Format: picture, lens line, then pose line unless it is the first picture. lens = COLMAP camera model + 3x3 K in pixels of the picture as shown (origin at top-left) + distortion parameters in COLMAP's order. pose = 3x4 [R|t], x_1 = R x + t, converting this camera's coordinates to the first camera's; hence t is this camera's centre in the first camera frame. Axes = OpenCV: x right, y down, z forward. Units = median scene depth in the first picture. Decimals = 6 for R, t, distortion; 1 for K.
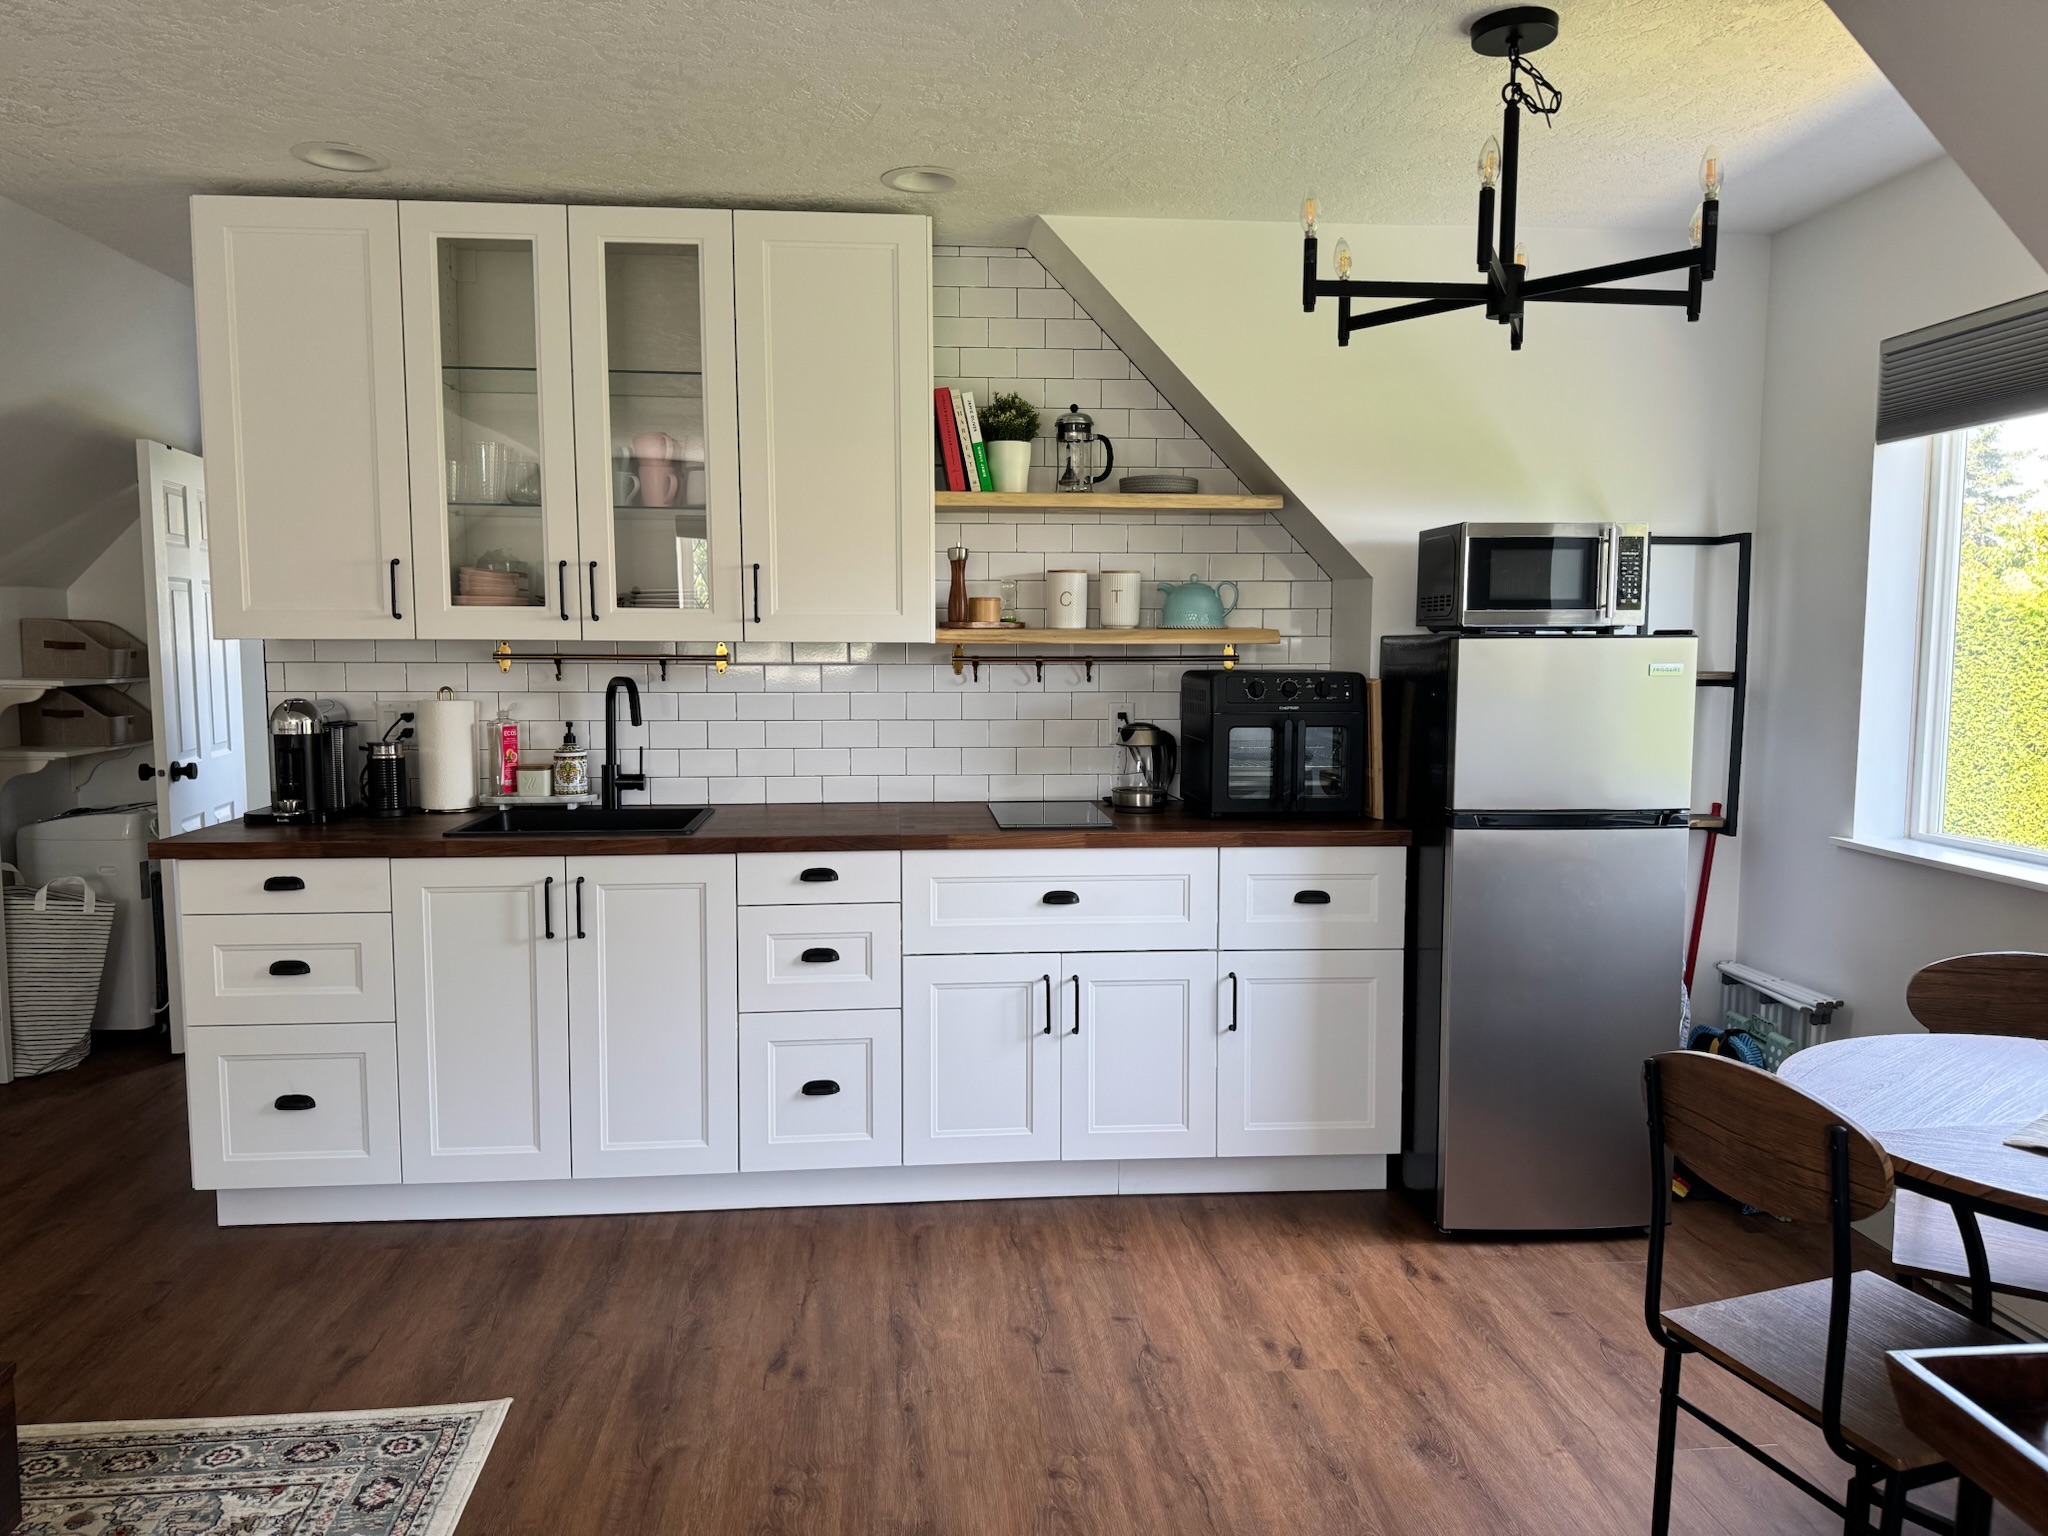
lens RADIAL K [[1442.7, 0, 1023.2], [0, 1442.7, 778.8], [0, 0, 1]] dist [0.029374, -0.030923]
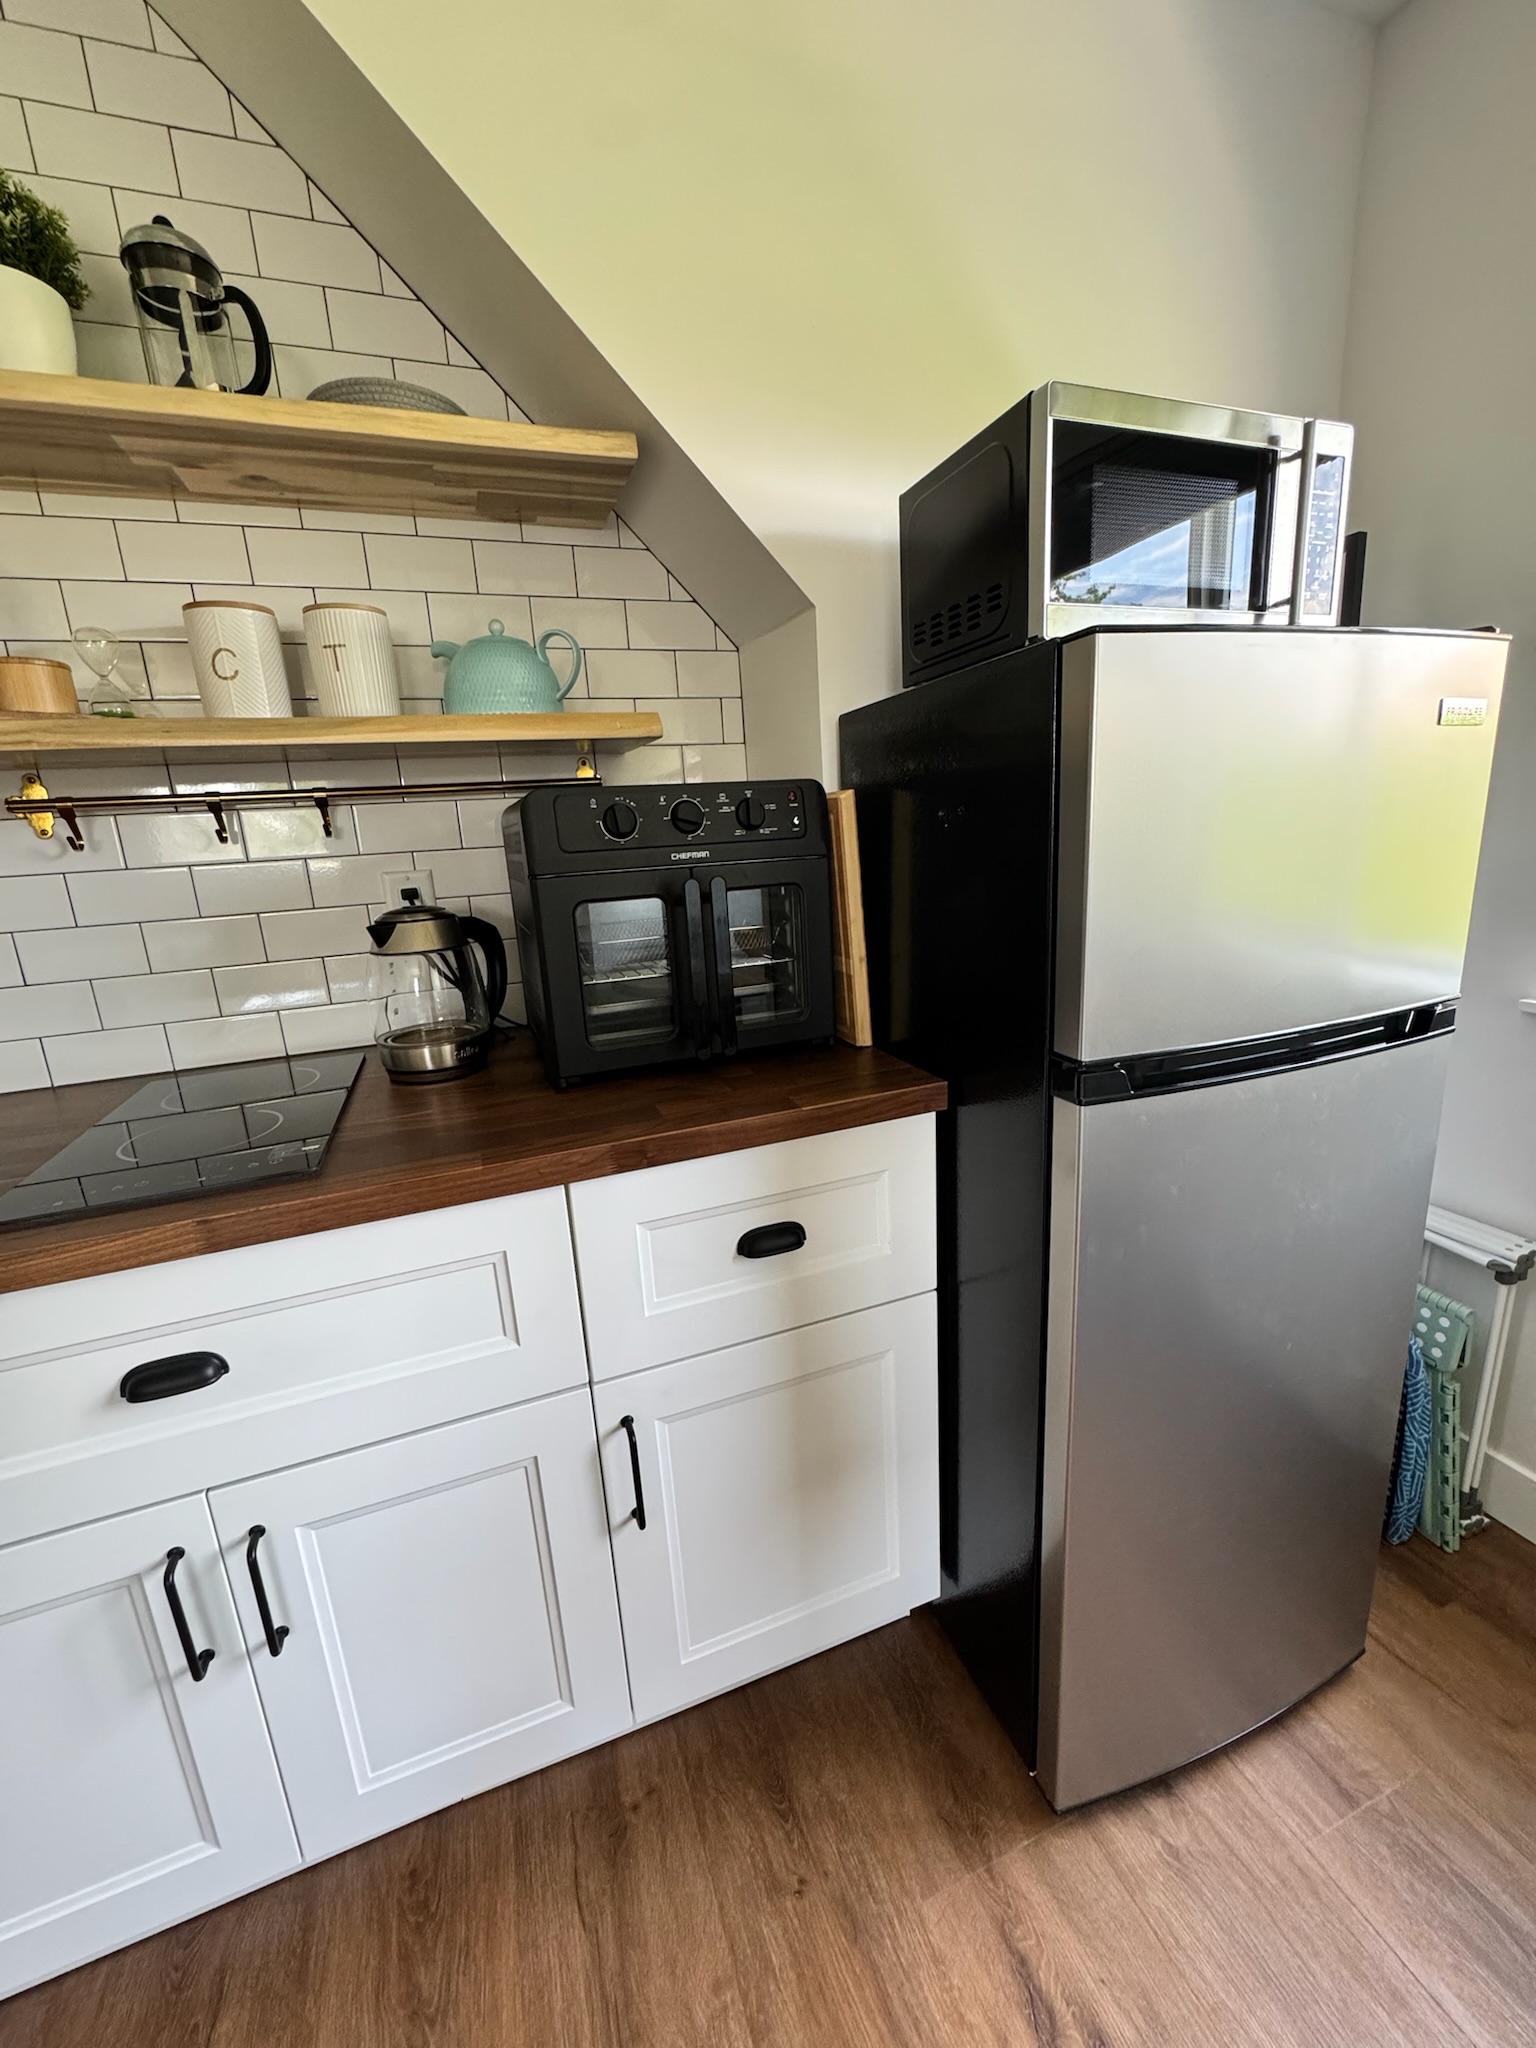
lens RADIAL K [[816.7, 0, 731.3], [0, 816.7, 1053.4], [0, 0, 1]] dist [-0.003070, 0.000668]
pose [[0.971471, -0.122736, 0.202928, 0.129019], [0.086545, 0.980128, 0.178492, -0.030467], [-0.220803, -0.155838, 0.962788, 0.694734]]
